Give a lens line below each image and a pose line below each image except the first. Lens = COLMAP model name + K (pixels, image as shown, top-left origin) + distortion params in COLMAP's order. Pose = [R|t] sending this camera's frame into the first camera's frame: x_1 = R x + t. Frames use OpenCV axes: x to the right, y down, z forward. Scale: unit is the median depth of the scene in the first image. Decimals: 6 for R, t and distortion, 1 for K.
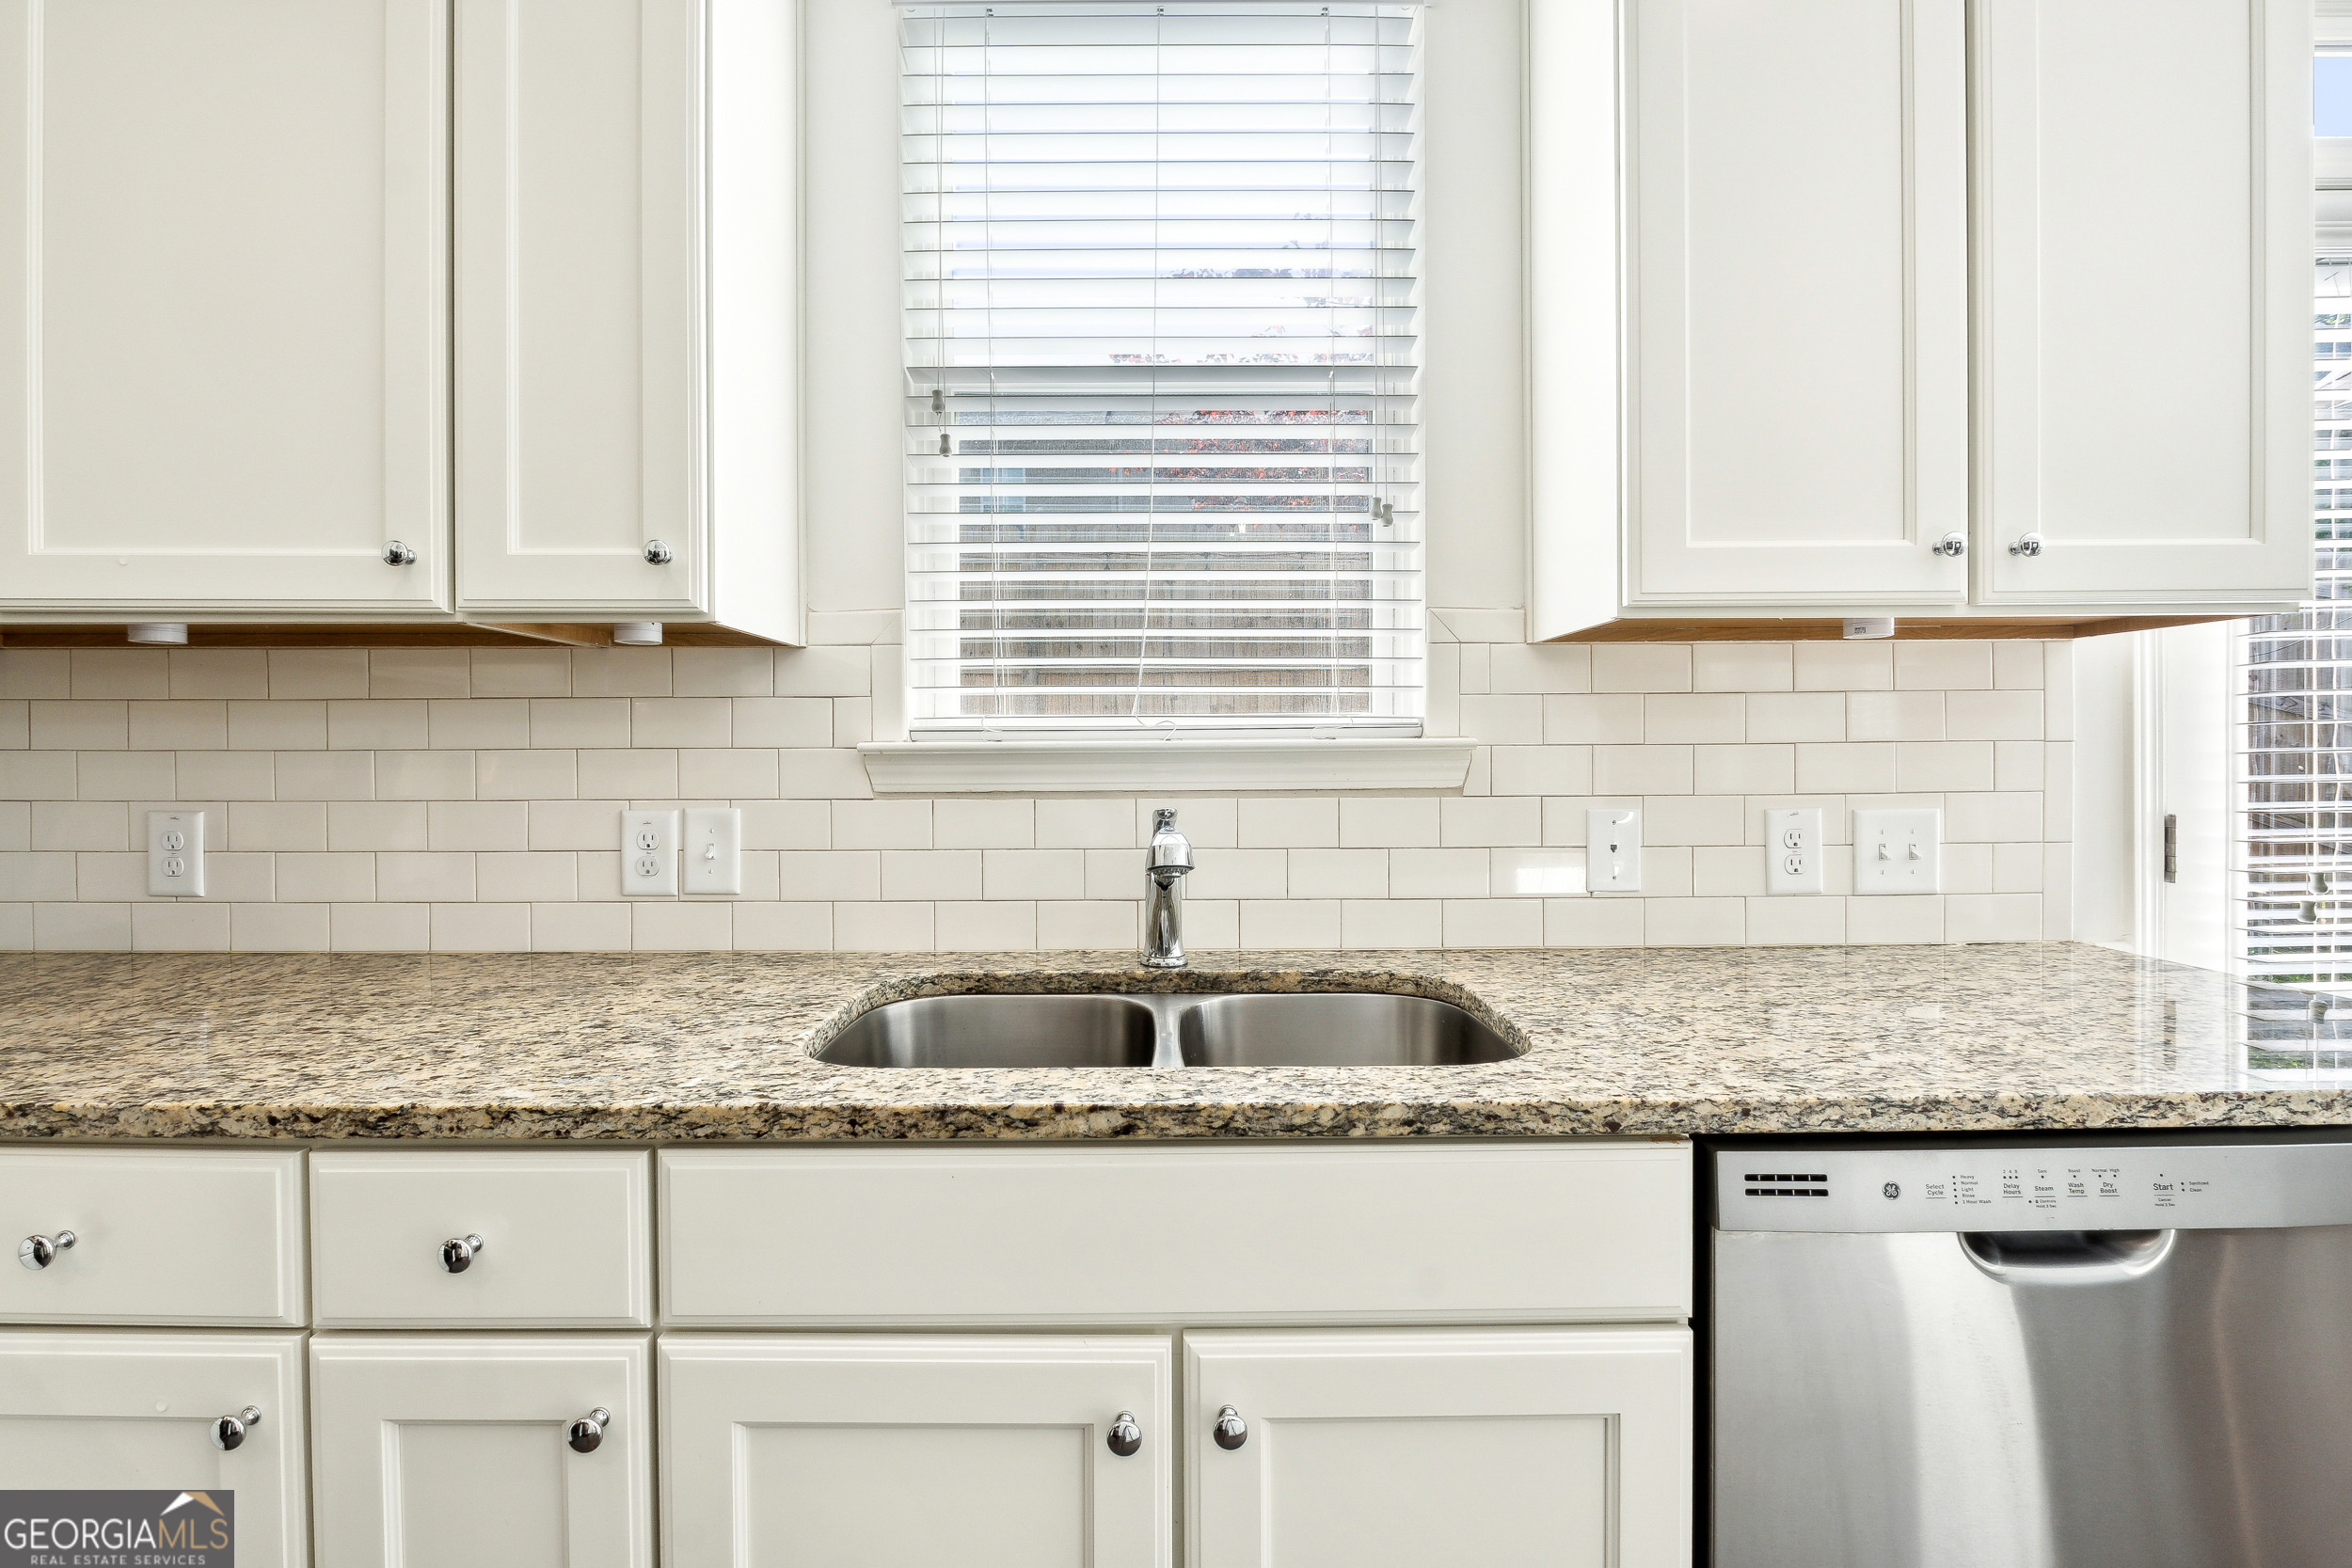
lens RADIAL K [[1012.6, 0, 1174.8], [0, 1012.6, 752.5], [0, 0, 1]] dist [-0.001905, 0.000247]
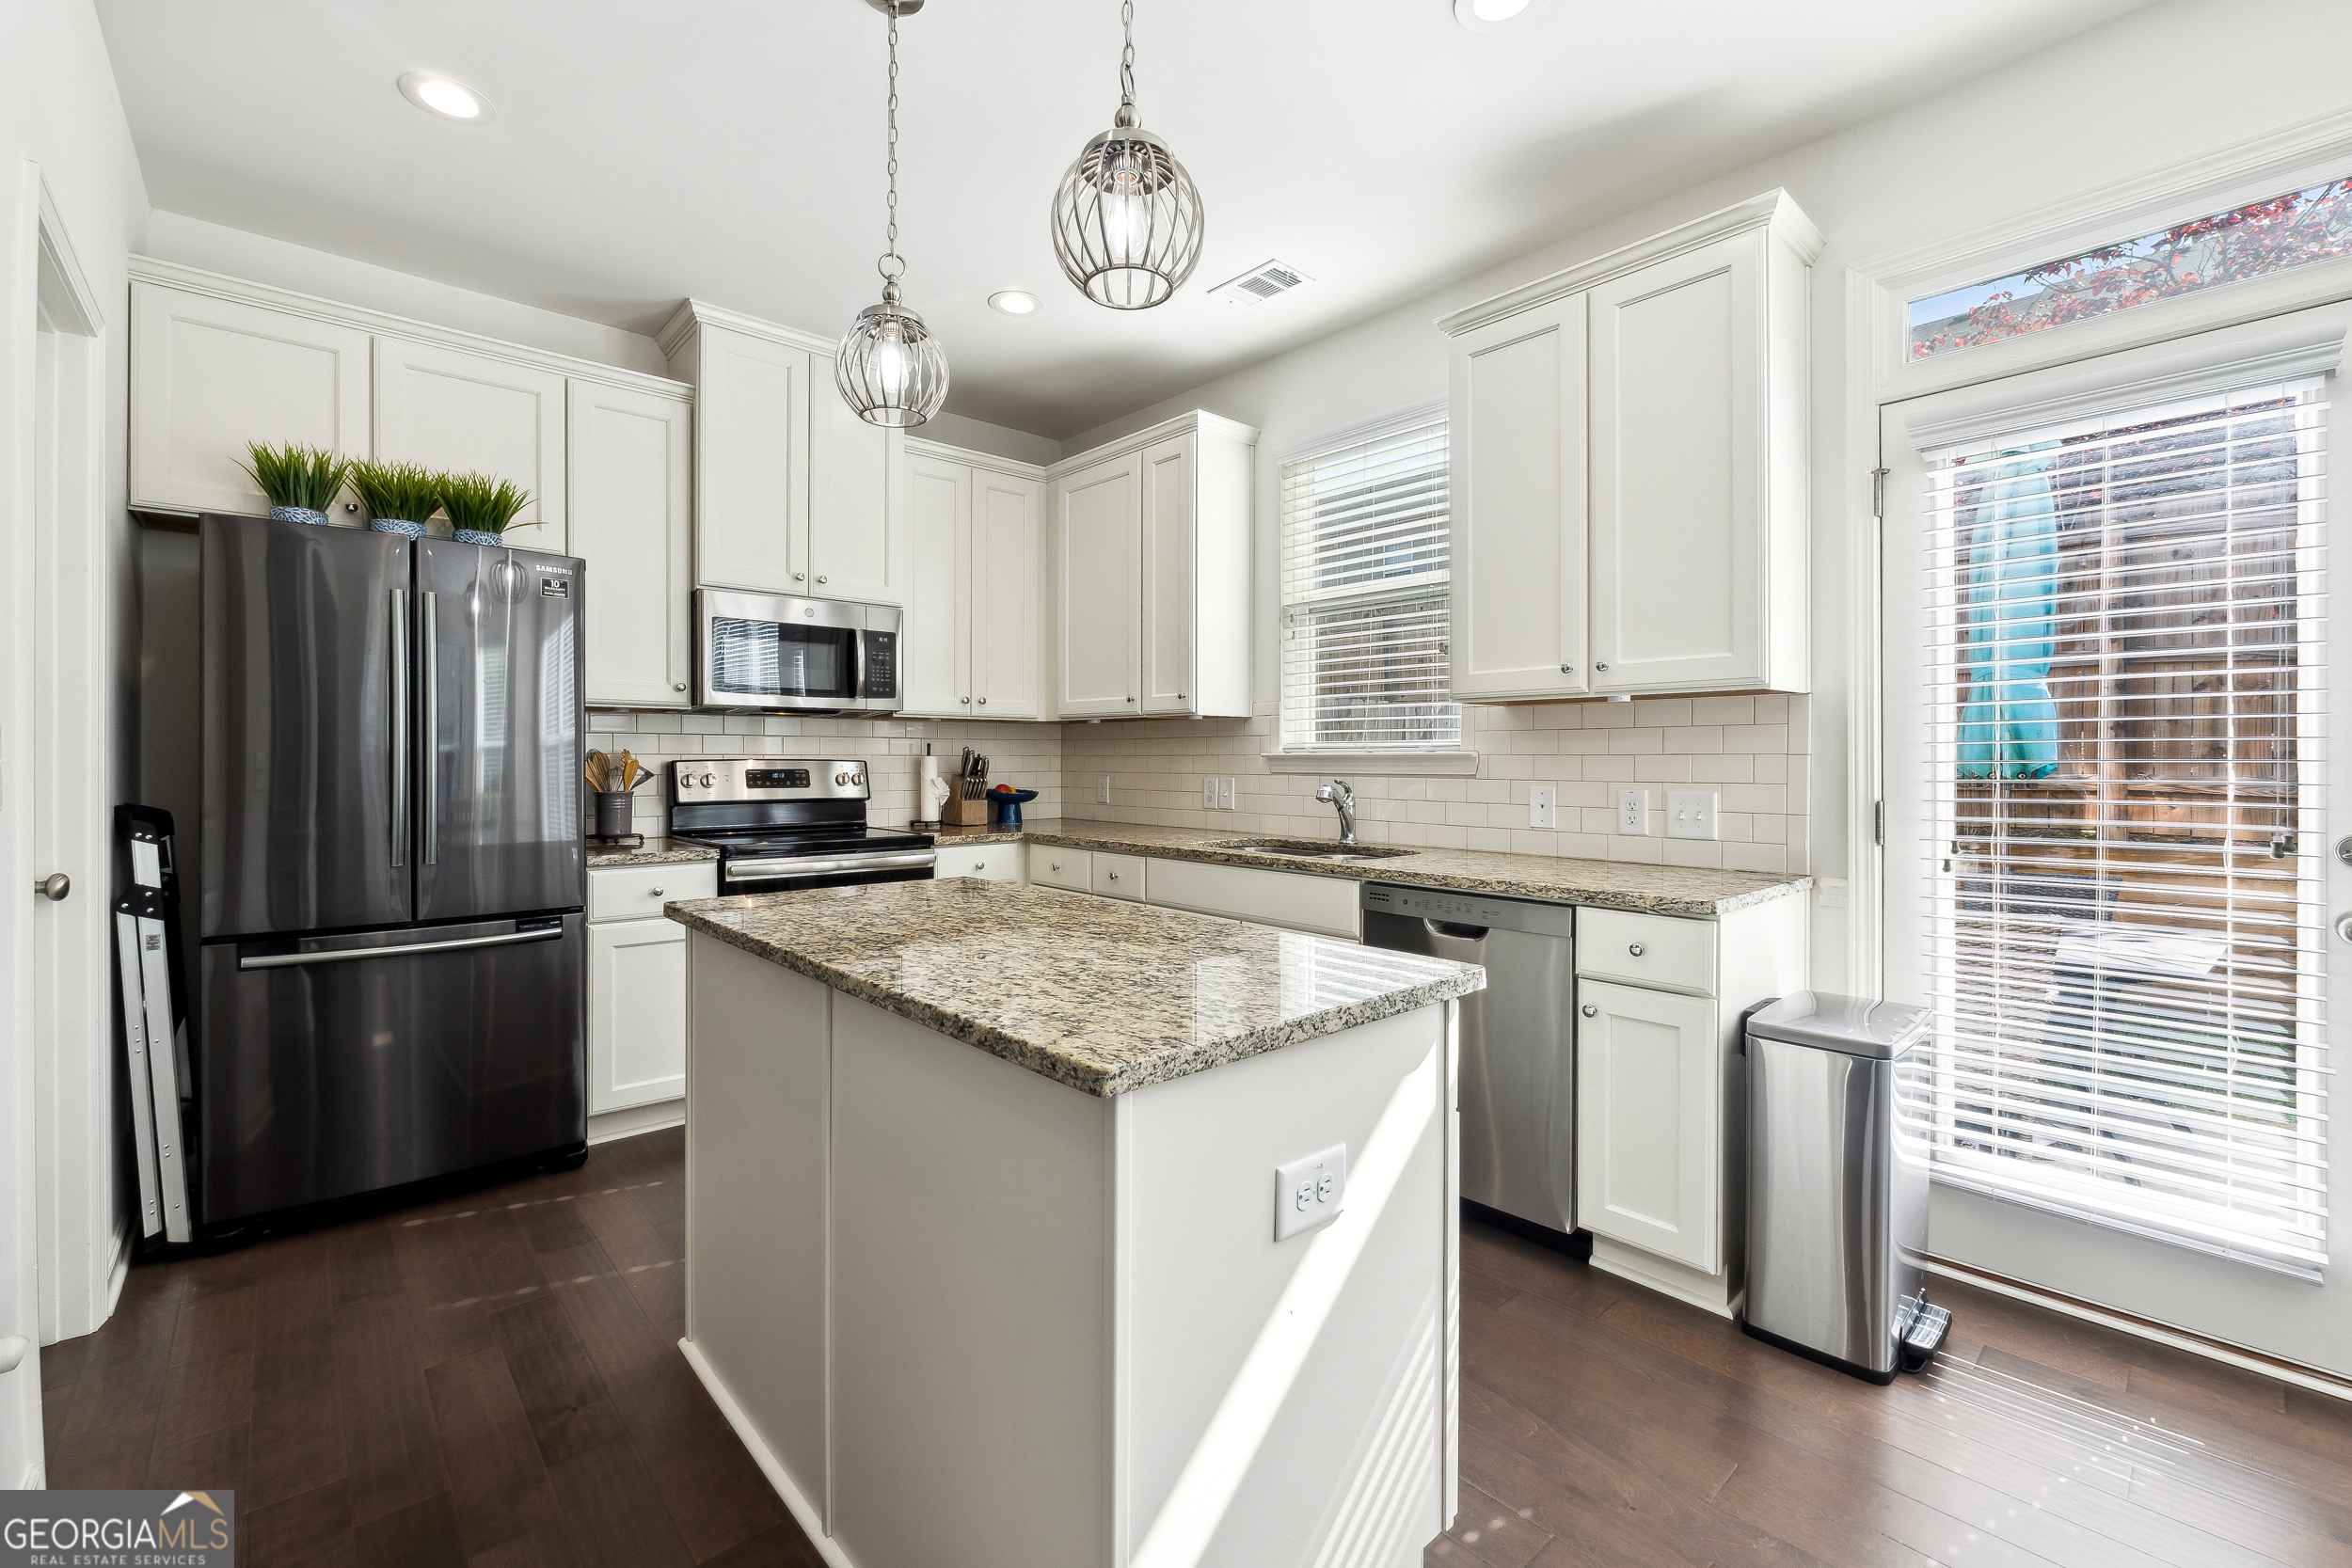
lens RADIAL K [[981.9, 0, 1169.2], [0, 981.9, 761.0], [0, 0, 1]] dist [-0.010023, 0.000169]
pose [[0.654448, 0.006693, -0.756077, 1.515640], [-0.004904, 0.999977, 0.004607, -0.000929], [0.756091, 0.000693, 0.654466, -0.891006]]
